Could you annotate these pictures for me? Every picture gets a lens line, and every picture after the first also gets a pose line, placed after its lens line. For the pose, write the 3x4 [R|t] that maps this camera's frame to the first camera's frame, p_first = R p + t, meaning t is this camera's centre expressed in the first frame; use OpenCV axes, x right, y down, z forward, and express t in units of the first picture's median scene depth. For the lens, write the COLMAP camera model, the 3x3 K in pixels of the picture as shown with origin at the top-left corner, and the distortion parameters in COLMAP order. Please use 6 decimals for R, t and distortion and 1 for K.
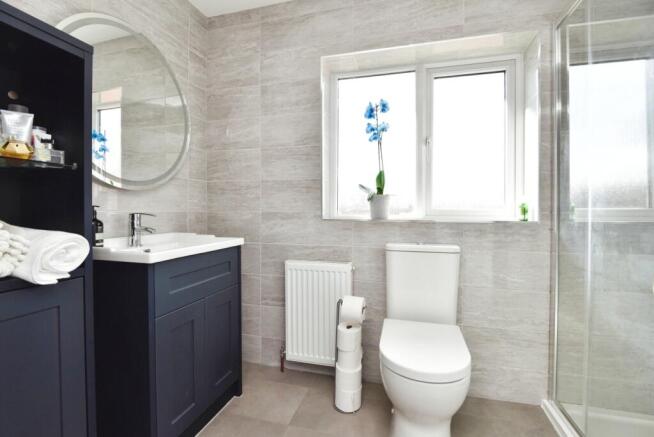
lens RADIAL K [[302.3, 0, 326.4], [0, 302.3, 215.4], [0, 0, 1]] dist [-0.025923, -0.000829]
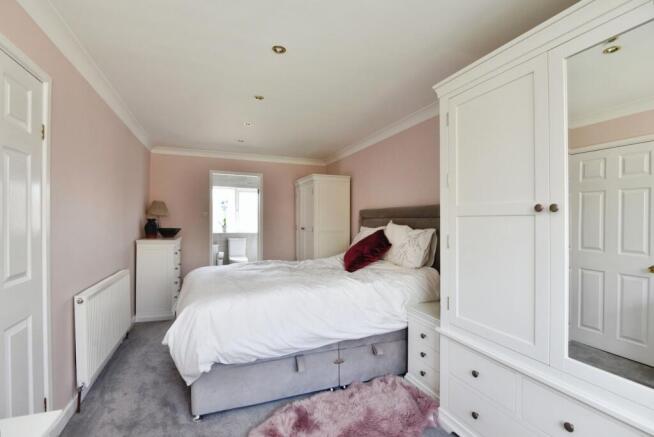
lens RADIAL K [[302.3, 0, 327.7], [0, 302.3, 220.2], [0, 0, 1]] dist [-0.025923, -0.000829]
pose [[0.799513, 0.000938, 0.600648, -1.019214], [0.005868, 0.999939, -0.009372, -0.095533], [-0.600620, 0.011018, 0.799459, -2.638634]]
